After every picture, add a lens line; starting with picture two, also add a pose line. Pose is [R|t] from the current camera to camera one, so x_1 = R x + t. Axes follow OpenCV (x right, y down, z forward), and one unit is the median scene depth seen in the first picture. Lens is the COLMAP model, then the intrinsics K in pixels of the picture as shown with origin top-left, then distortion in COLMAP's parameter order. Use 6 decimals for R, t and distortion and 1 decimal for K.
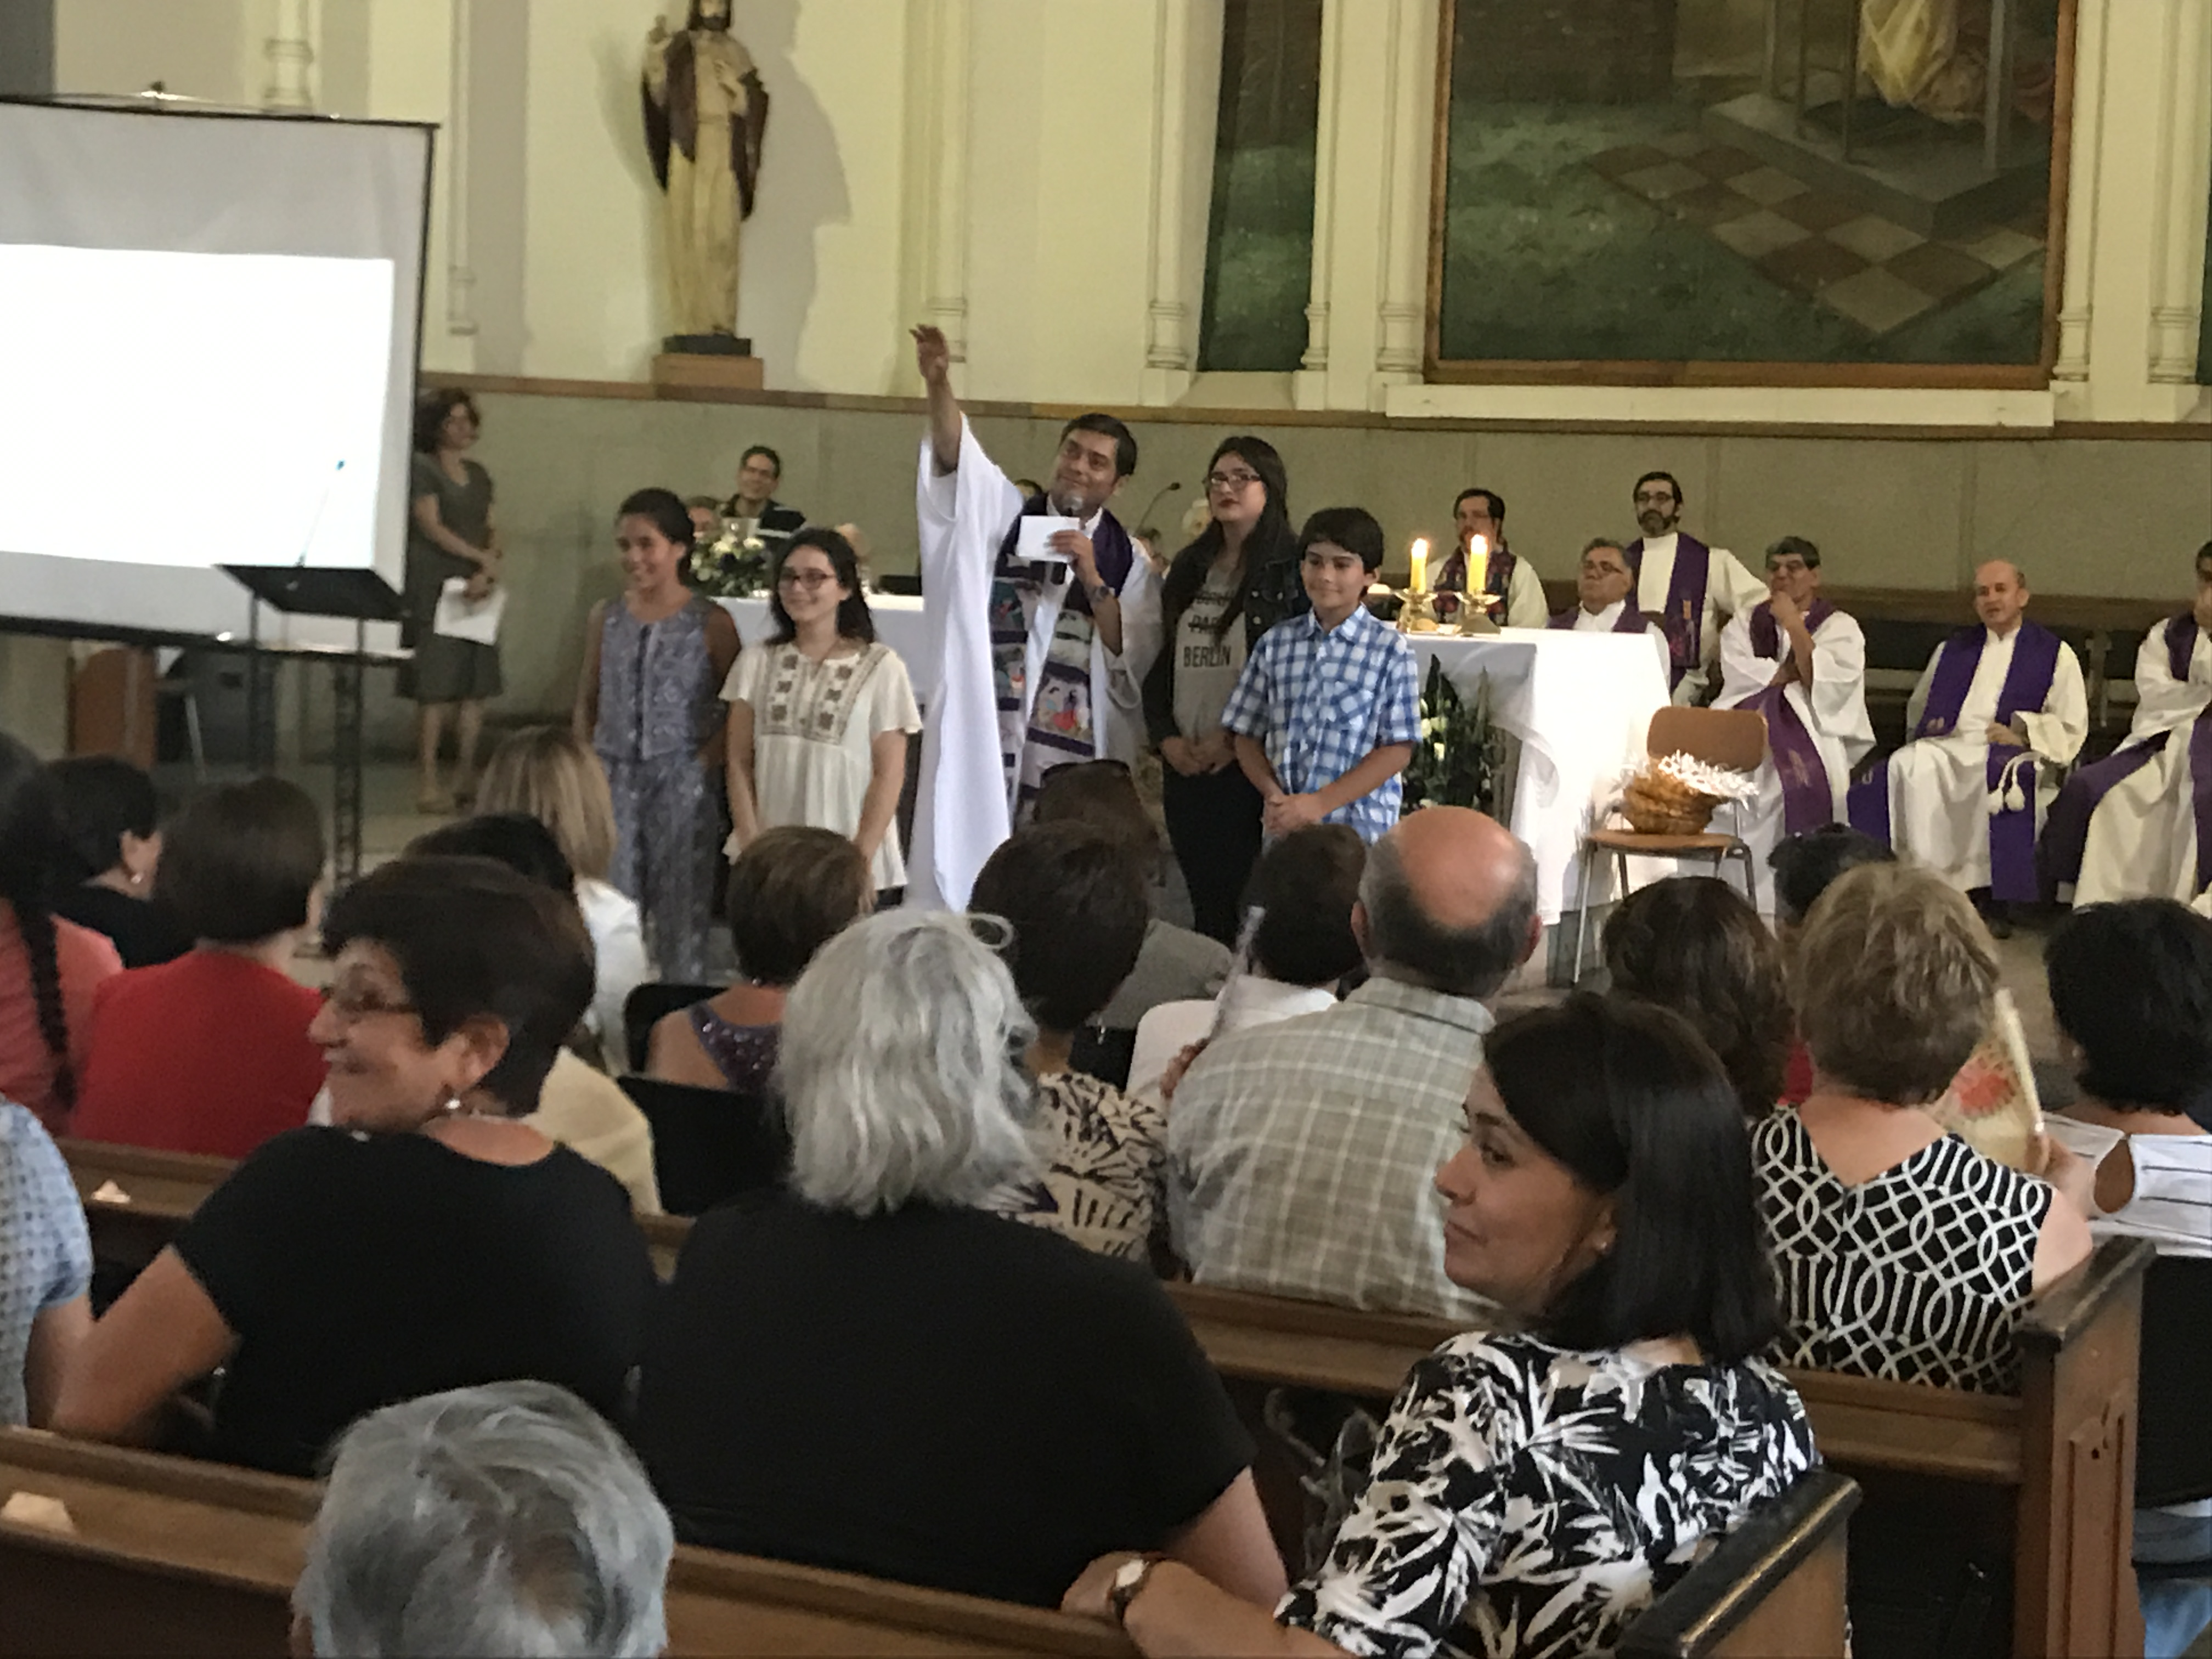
lens RADIAL K [[3689.6, 0, 1106.1], [0, 3689.6, 827.8], [0, 0, 1]] dist [0.082829, -0.167806]
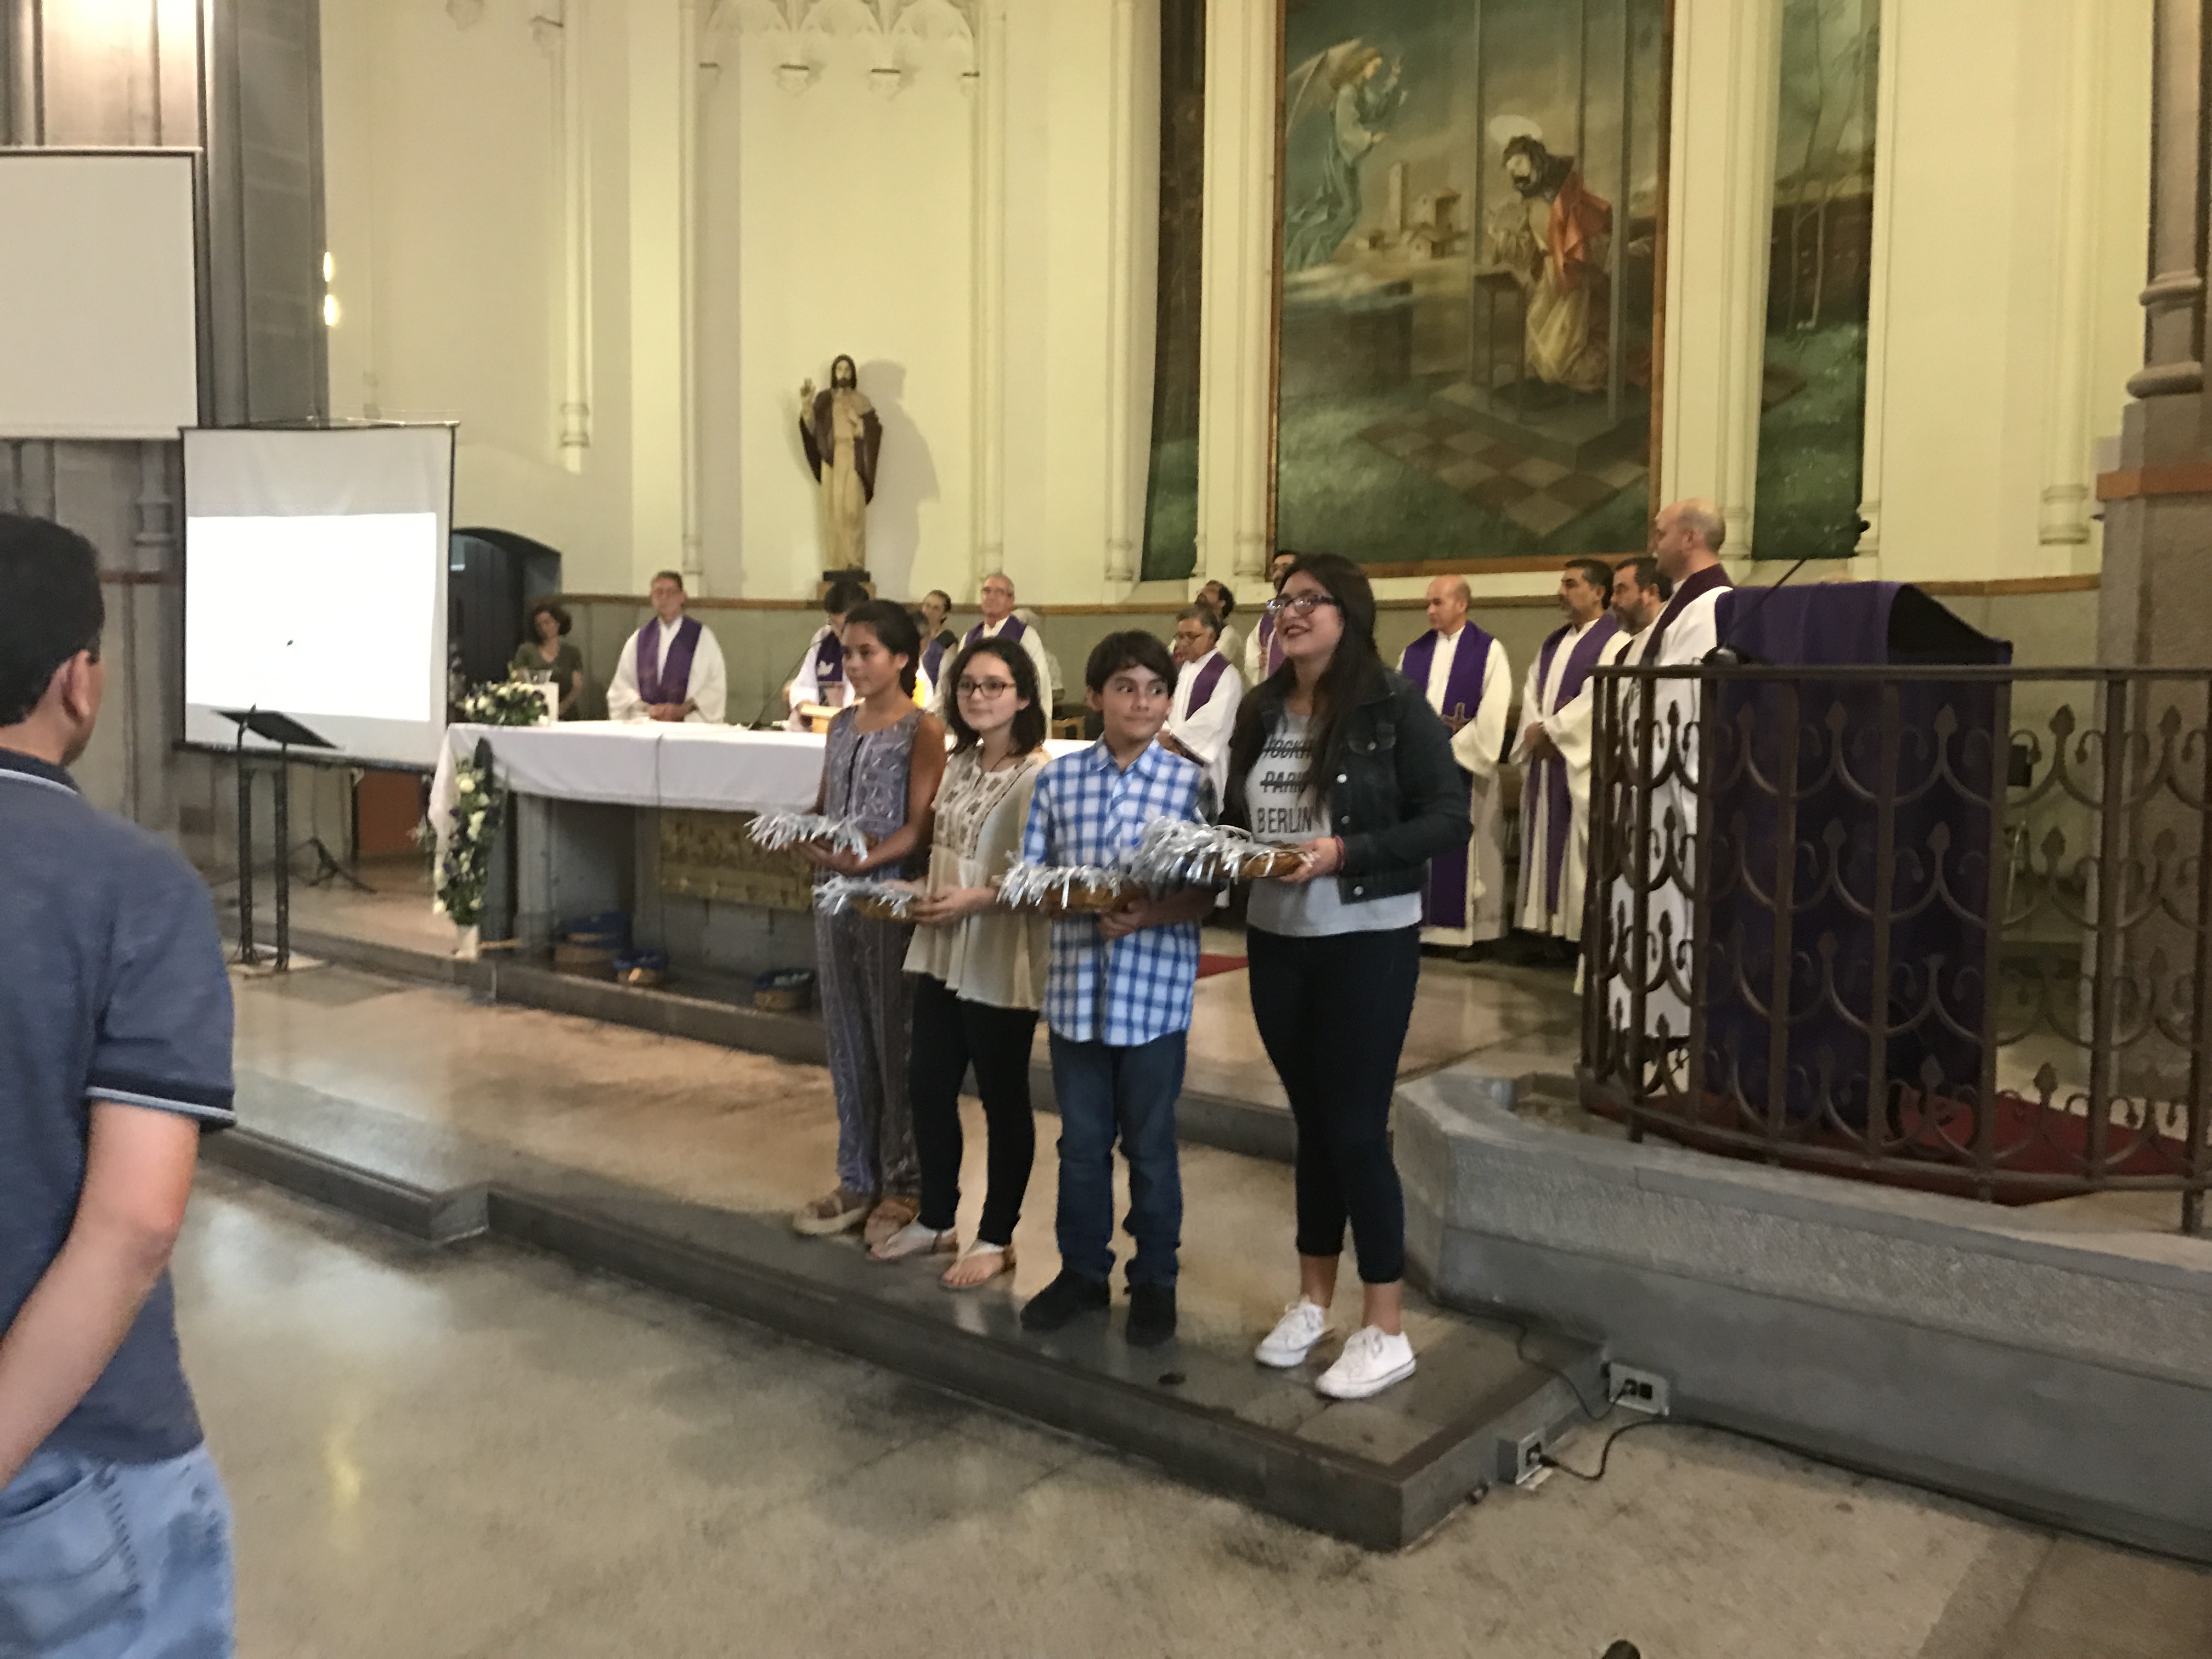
lens RADIAL K [[1814.8, 0, 1095.0], [0, 1814.8, 810.0], [0, 0, 1]] dist [0.014893, -0.004585]
pose [[0.978839, -0.012018, -0.204278, 0.175536], [0.008063, 0.999764, -0.020184, -0.009607], [0.204473, 0.018110, 0.978705, 0.243595]]
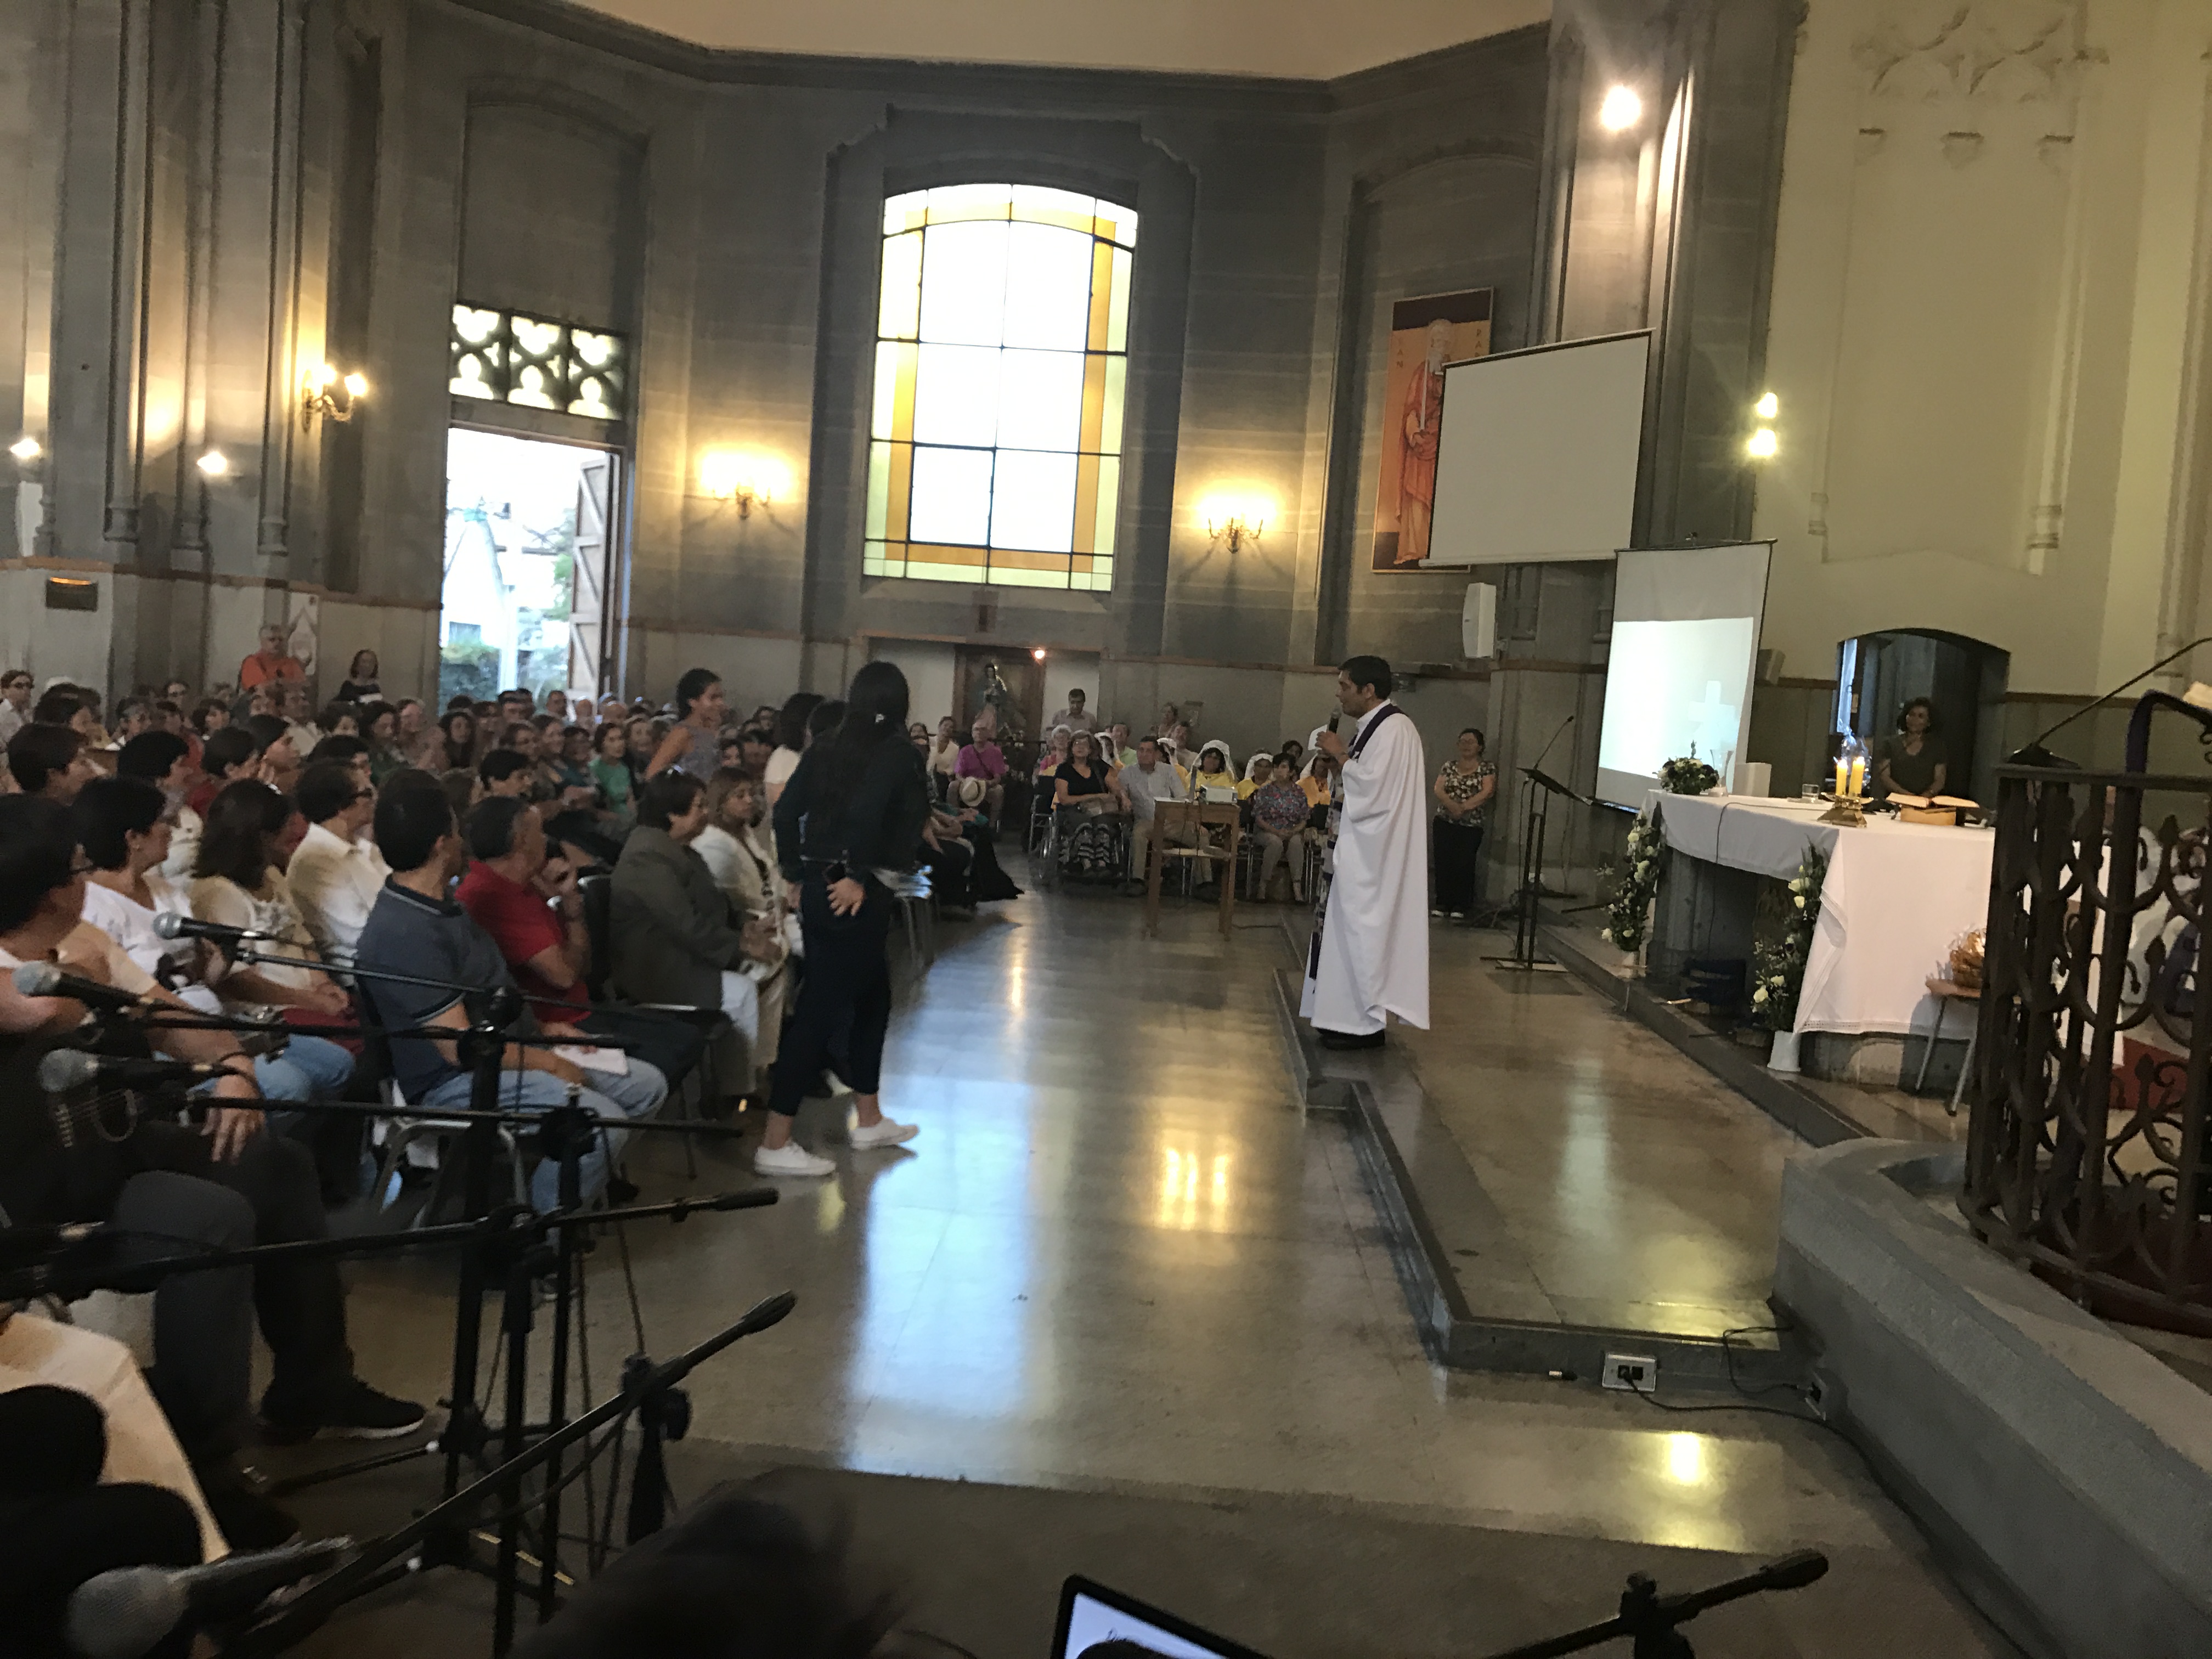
lens RADIAL K [[1837.6, 0, 1083.6], [0, 1837.6, 786.4], [0, 0, 1]] dist [0.047502, -0.080940]
pose [[0.396792, 0.034577, -0.917257, 0.381156], [-0.137494, 0.990255, -0.022149, -0.005849], [0.907553, 0.134905, 0.397679, 0.277836]]
